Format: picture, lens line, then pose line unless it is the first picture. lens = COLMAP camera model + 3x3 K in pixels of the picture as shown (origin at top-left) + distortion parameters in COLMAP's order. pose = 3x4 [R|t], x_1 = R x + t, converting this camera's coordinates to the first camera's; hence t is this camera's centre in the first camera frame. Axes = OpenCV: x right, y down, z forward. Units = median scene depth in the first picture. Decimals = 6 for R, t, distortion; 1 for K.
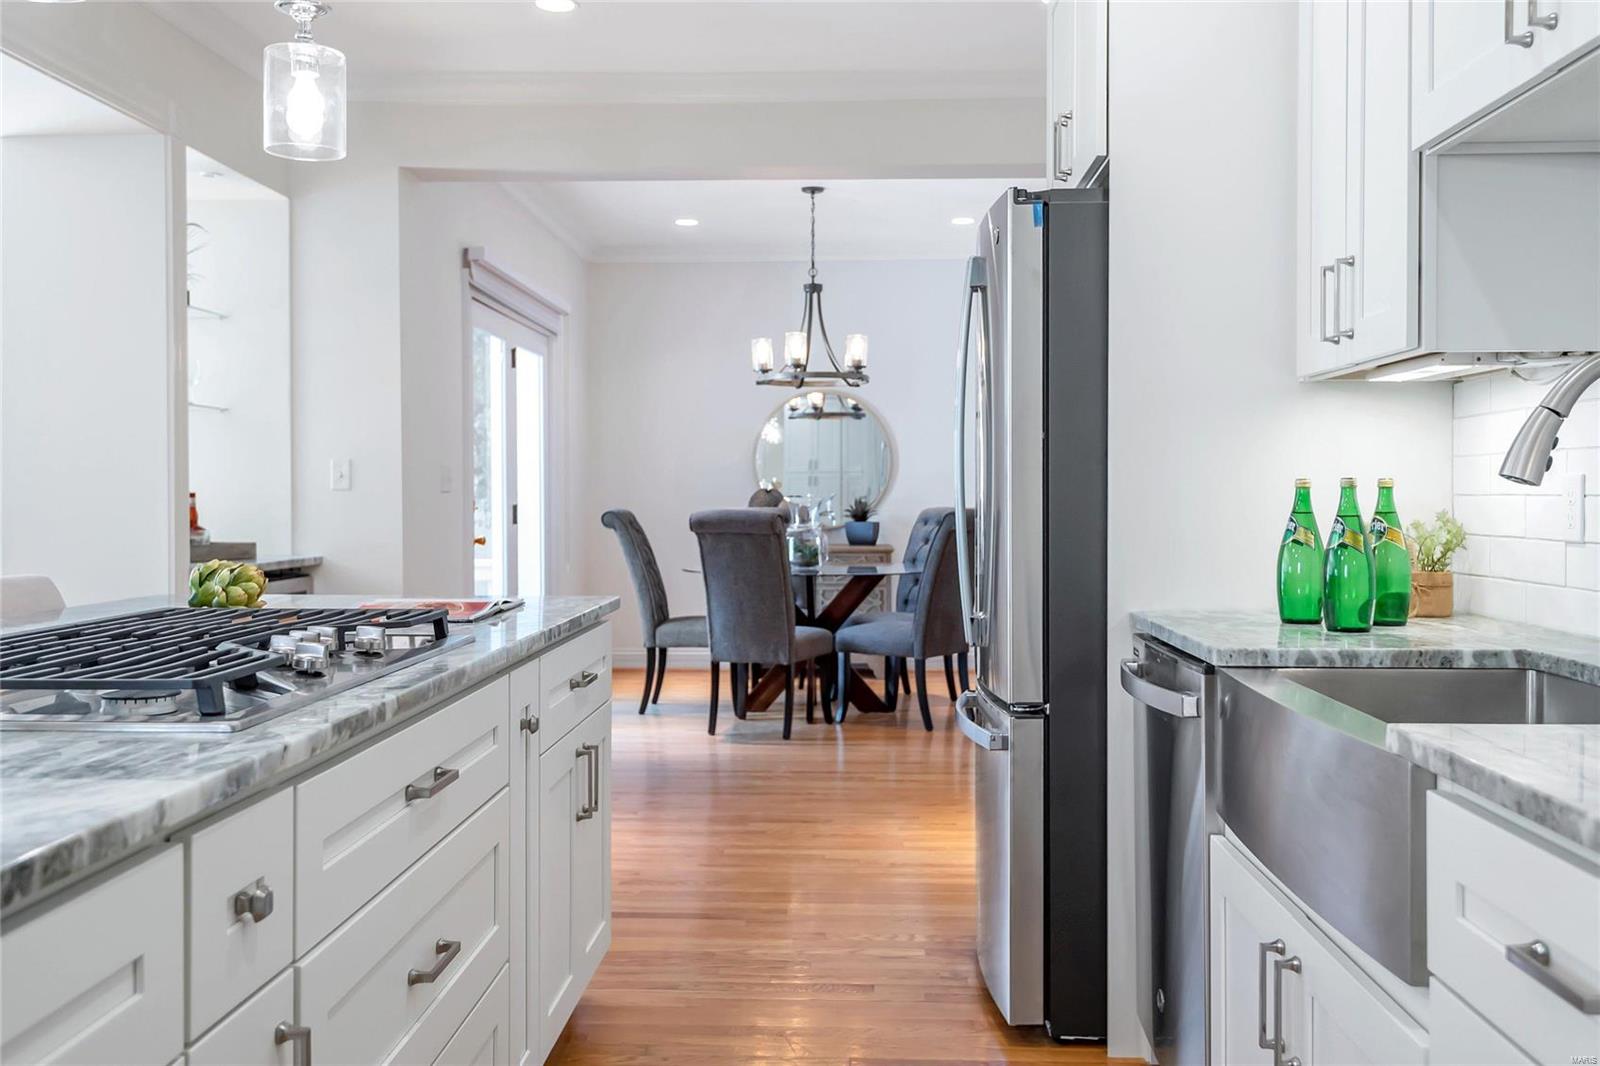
lens RADIAL K [[1448.0, 0, 799.5], [0, 1448.0, 527.7], [0, 0, 1]] dist [-0.001066, -0.000452]
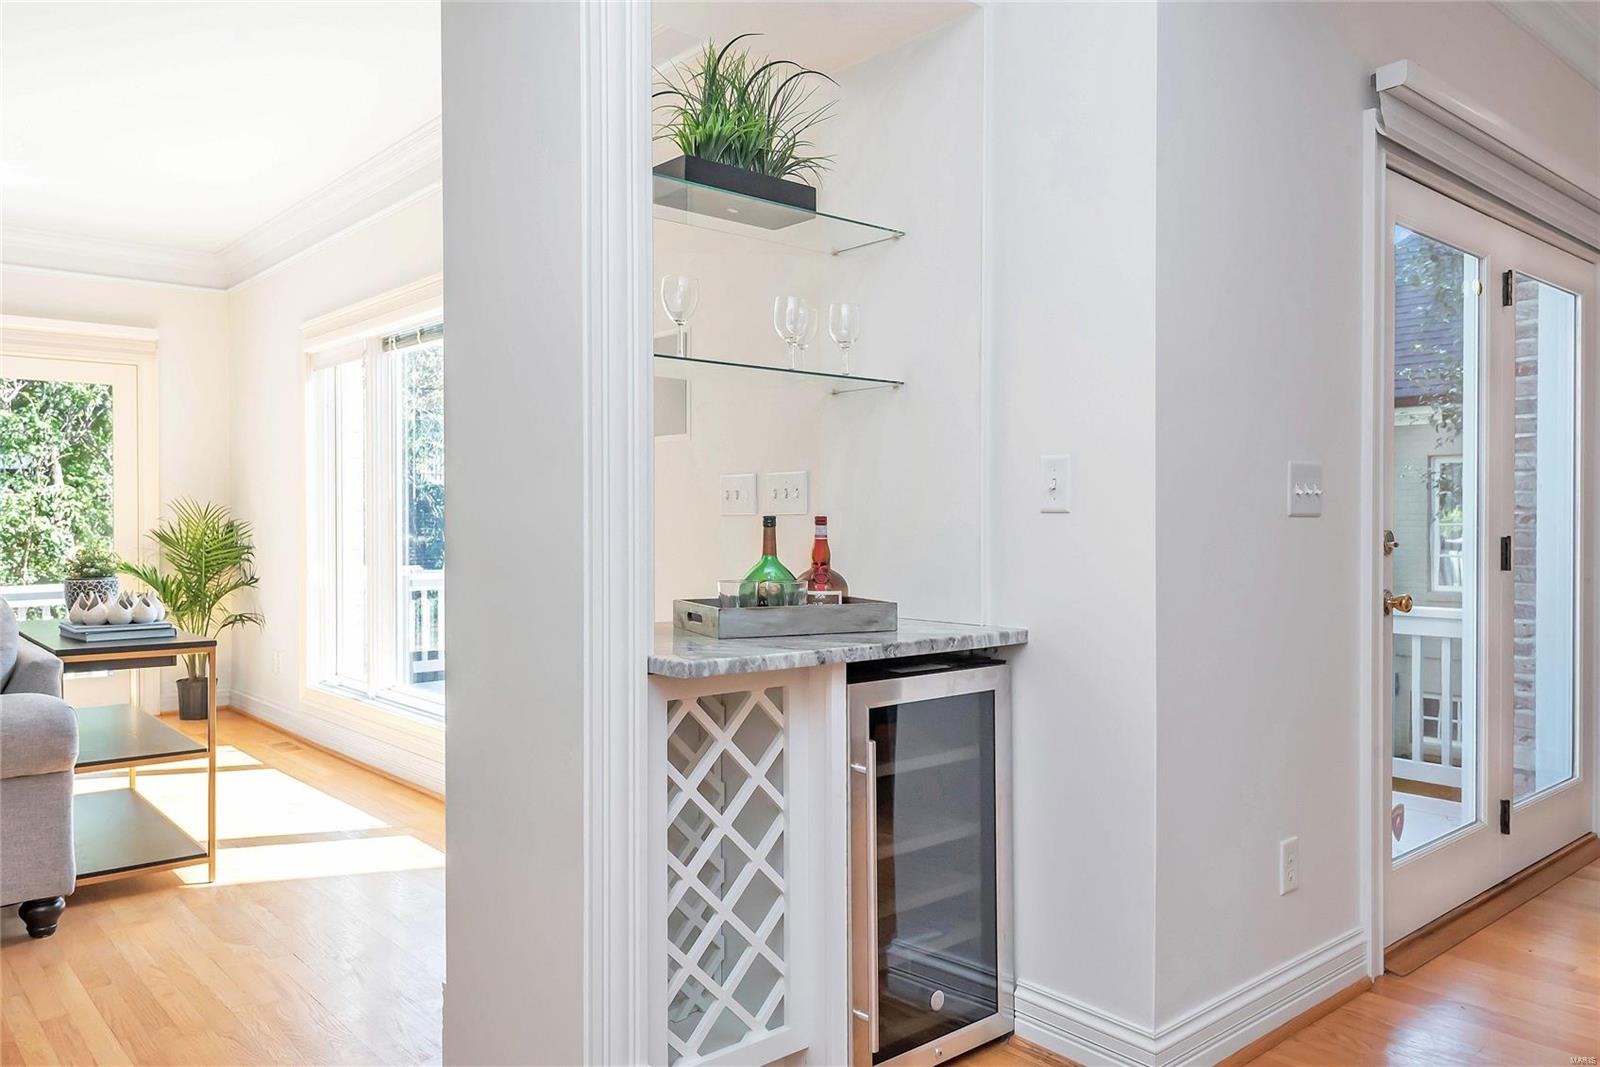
lens RADIAL K [[1159.9, 0, 799.0], [0, 1159.9, 532.3], [0, 0, 1]] dist [0.007142, 0.001231]
pose [[0.679921, 0.002863, -0.733280, -0.062622], [-0.016268, 0.999805, -0.011181, -0.011382], [0.733105, 0.019531, 0.679835, 0.635893]]
